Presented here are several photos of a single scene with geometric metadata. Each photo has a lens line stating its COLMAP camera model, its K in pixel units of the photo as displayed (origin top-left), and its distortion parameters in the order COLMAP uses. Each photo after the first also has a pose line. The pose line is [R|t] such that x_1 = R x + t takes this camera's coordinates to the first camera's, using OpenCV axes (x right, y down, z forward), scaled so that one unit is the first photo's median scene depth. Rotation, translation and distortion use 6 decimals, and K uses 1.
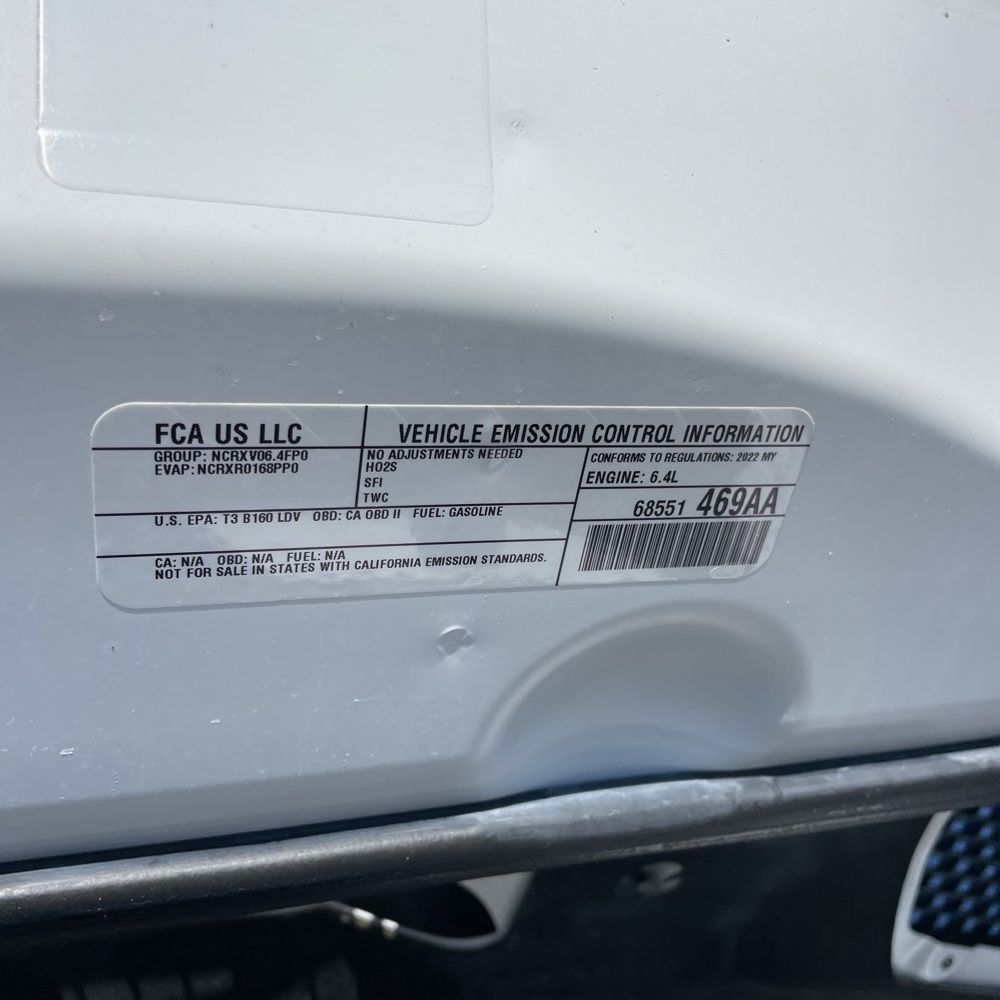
lens RADIAL K [[994.9, 0, 506.5], [0, 994.9, 510.2], [0, 0, 1]] dist [0.078805, -0.103240]
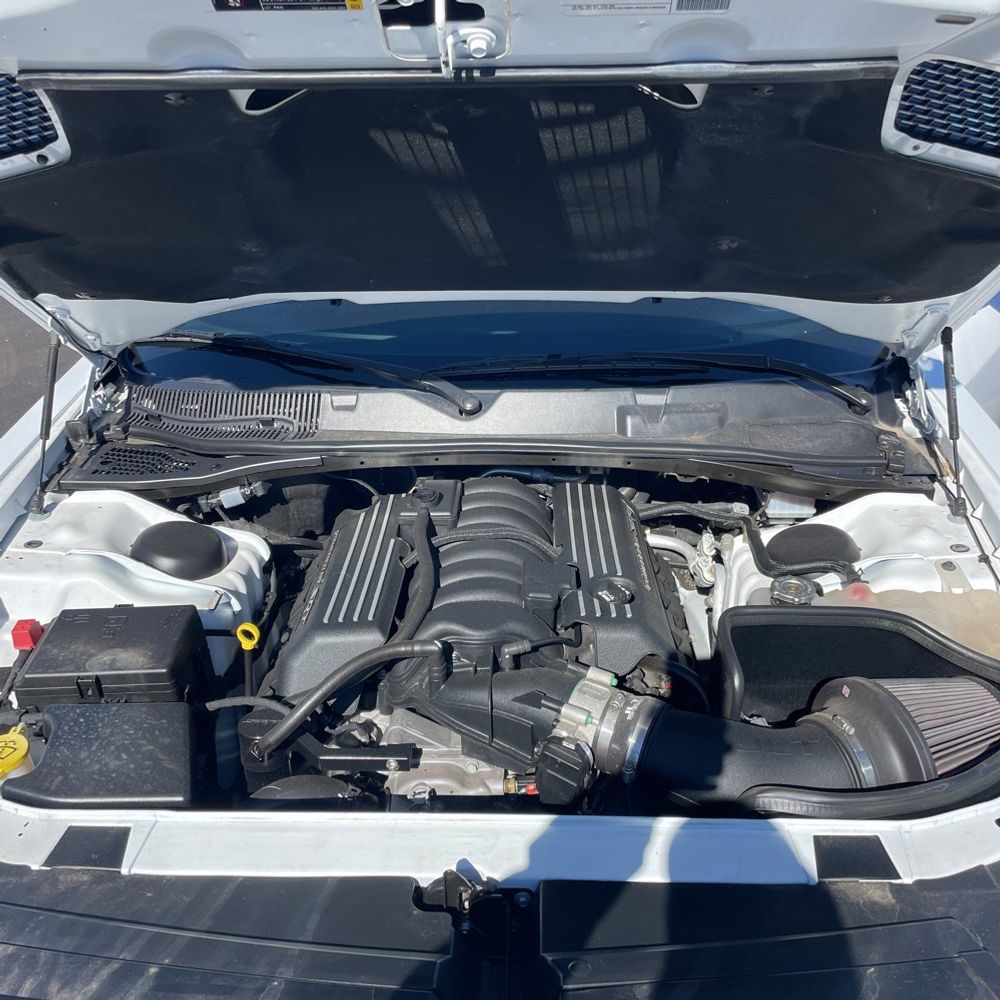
lens RADIAL K [[994.9, 0, 506.5], [0, 994.9, 510.2], [0, 0, 1]] dist [0.078805, -0.103240]
pose [[0.931811, 0.250211, -0.262910, 0.464500], [0.010780, 0.704986, 0.709139, -0.644341], [0.362783, -0.663618, 0.654217, -1.471811]]
